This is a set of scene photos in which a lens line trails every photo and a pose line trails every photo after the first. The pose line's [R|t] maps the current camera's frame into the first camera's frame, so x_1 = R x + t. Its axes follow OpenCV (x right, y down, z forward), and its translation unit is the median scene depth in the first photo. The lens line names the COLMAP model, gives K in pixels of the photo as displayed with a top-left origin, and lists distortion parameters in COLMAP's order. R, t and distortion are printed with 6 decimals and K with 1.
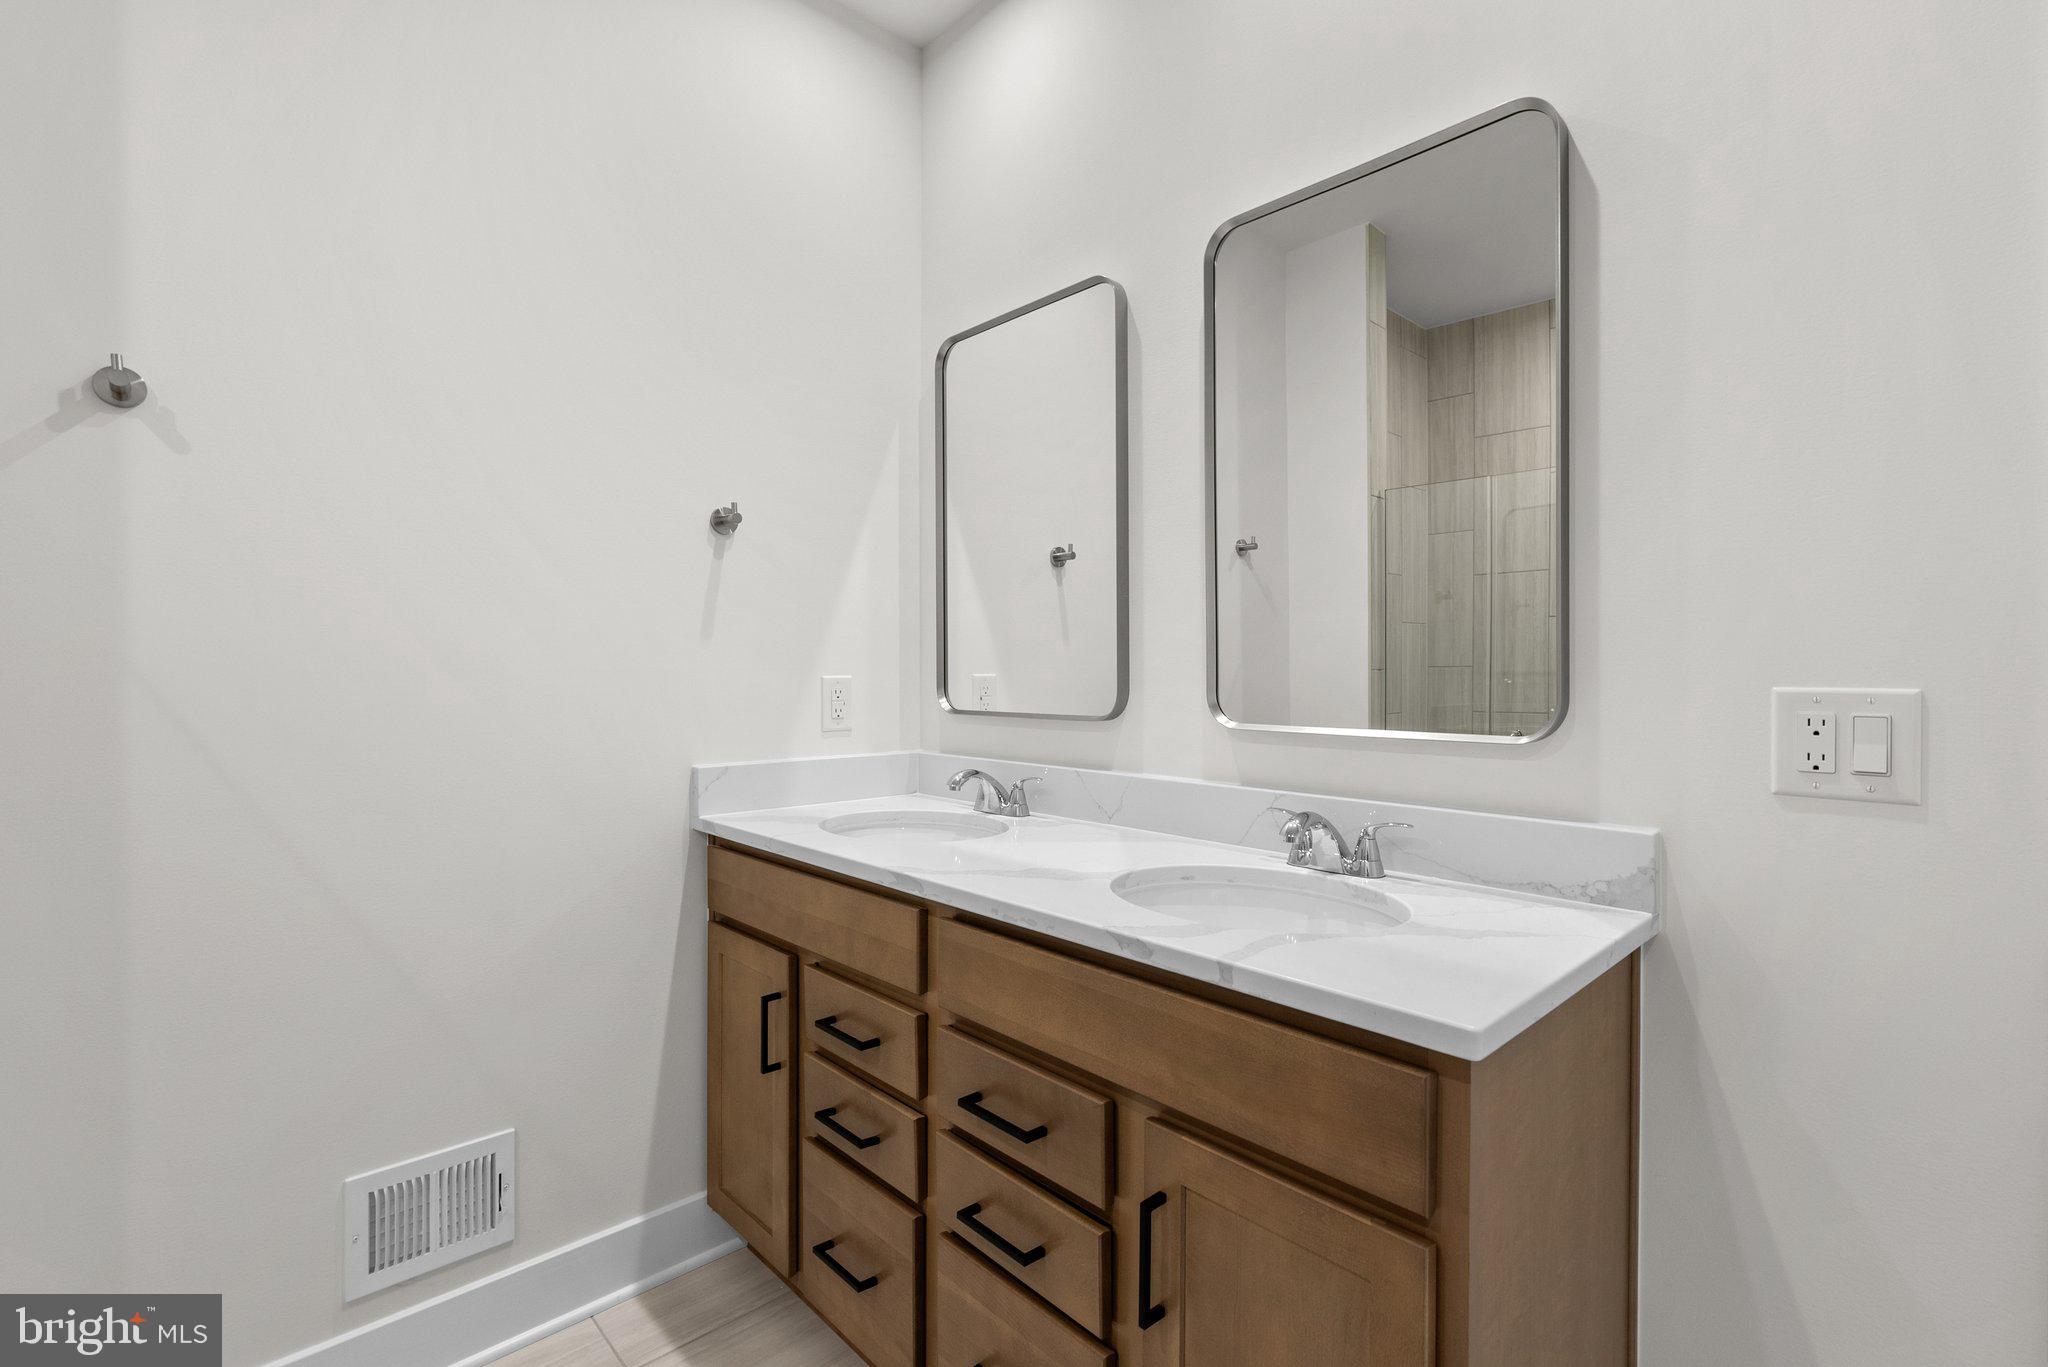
lens RADIAL K [[948.4, 0, 1028.5], [0, 948.4, 672.7], [0, 0, 1]] dist [-0.003854, 0.000207]
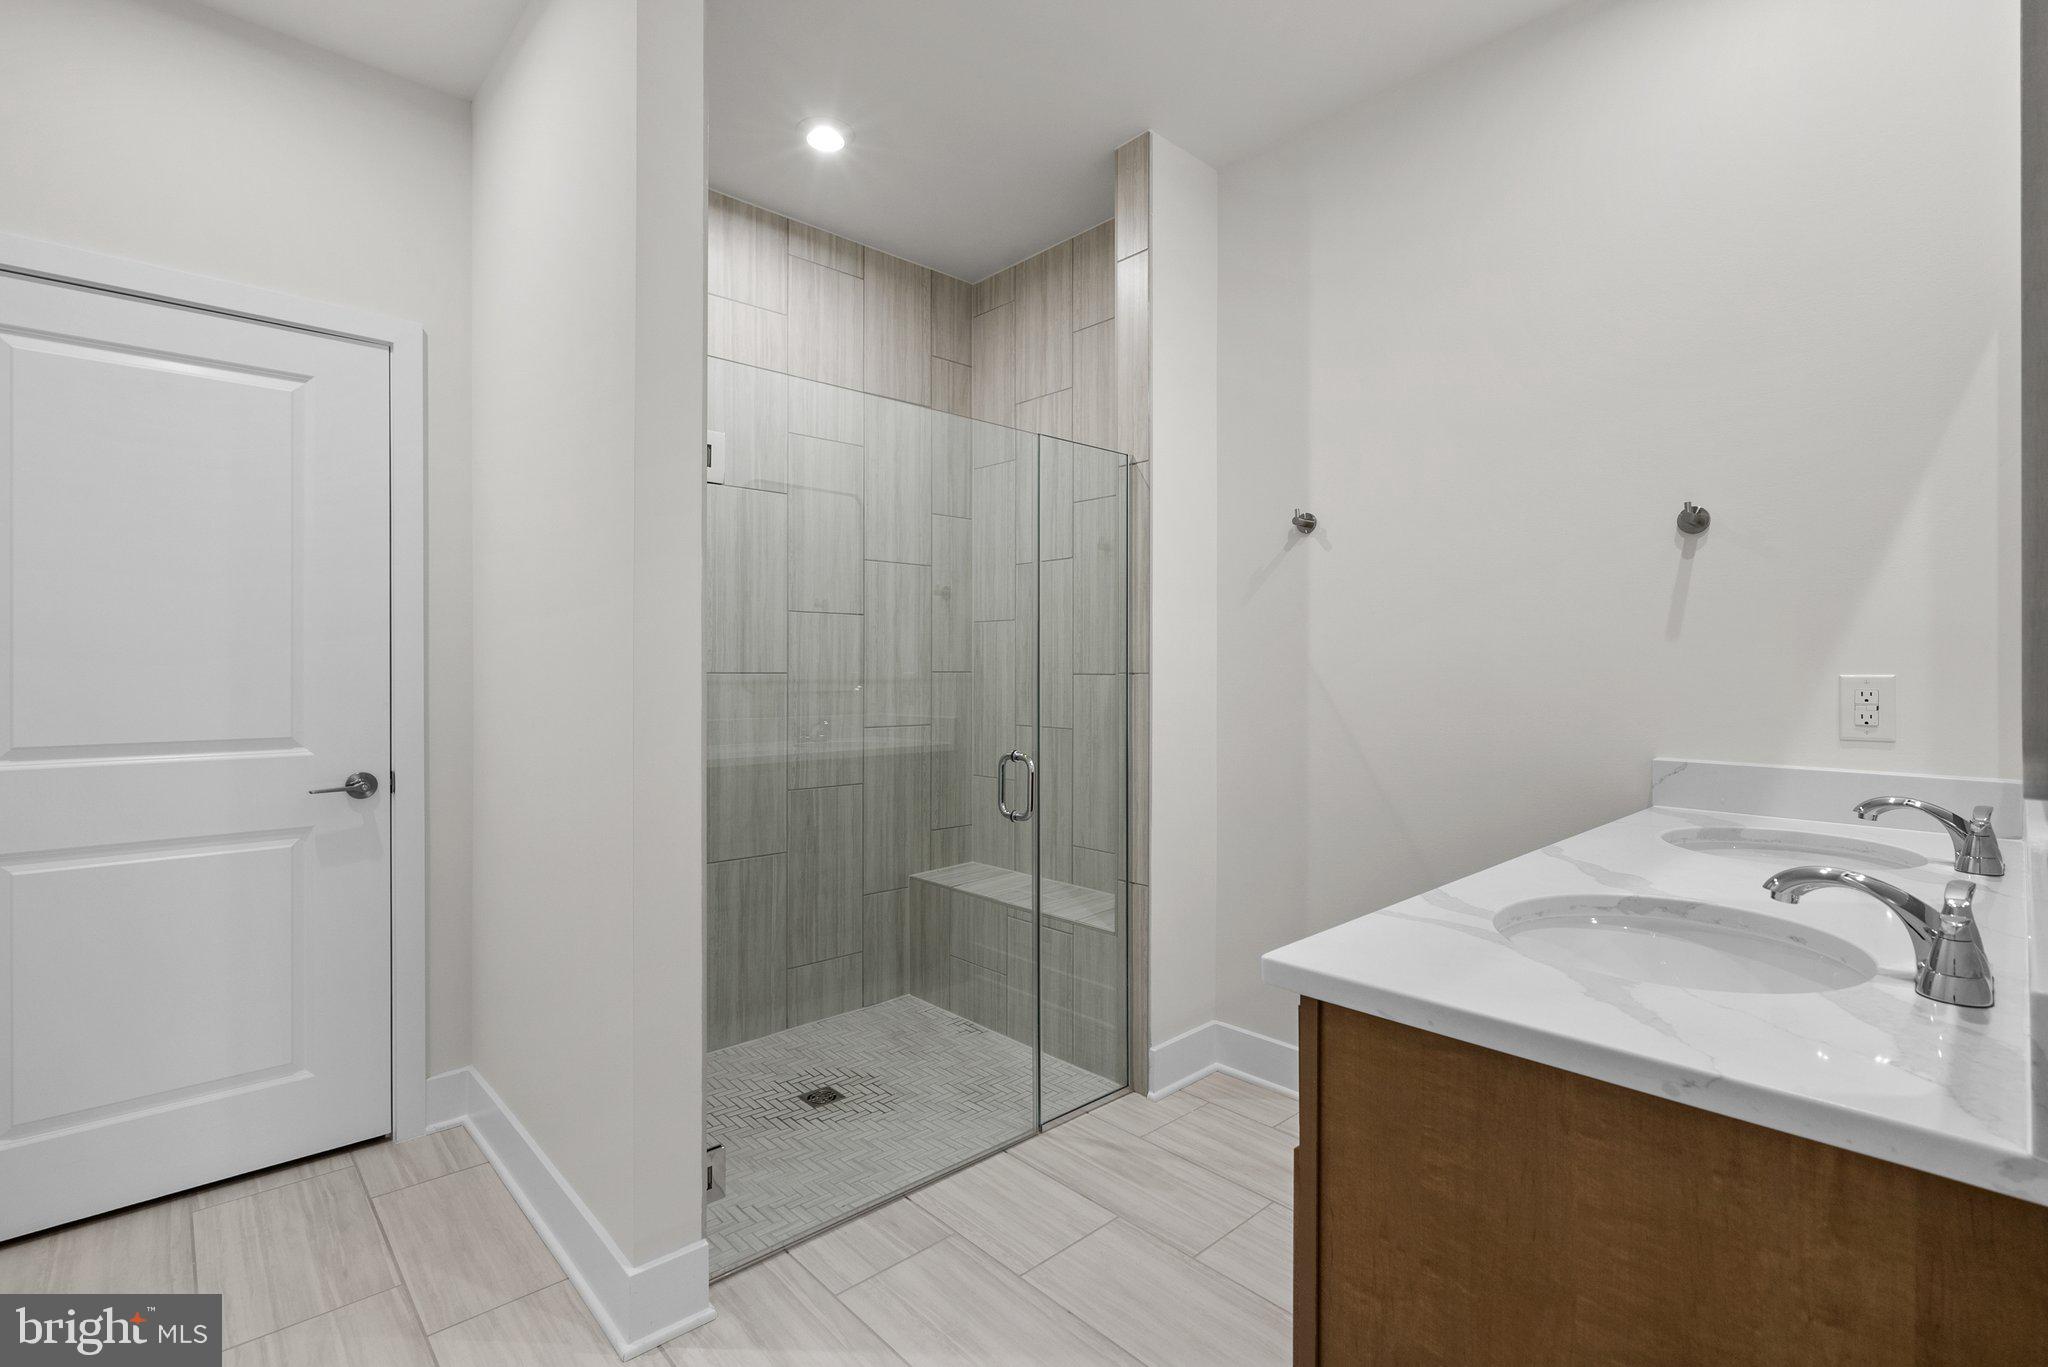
lens RADIAL K [[948.4, 0, 1021.6], [0, 948.4, 675.4], [0, 0, 1]] dist [-0.003854, 0.000207]
pose [[0.010725, 0.006697, -0.999920, 0.611362], [-0.003625, 0.999971, 0.006659, 0.000975], [0.999936, 0.003553, 0.010749, 0.244082]]
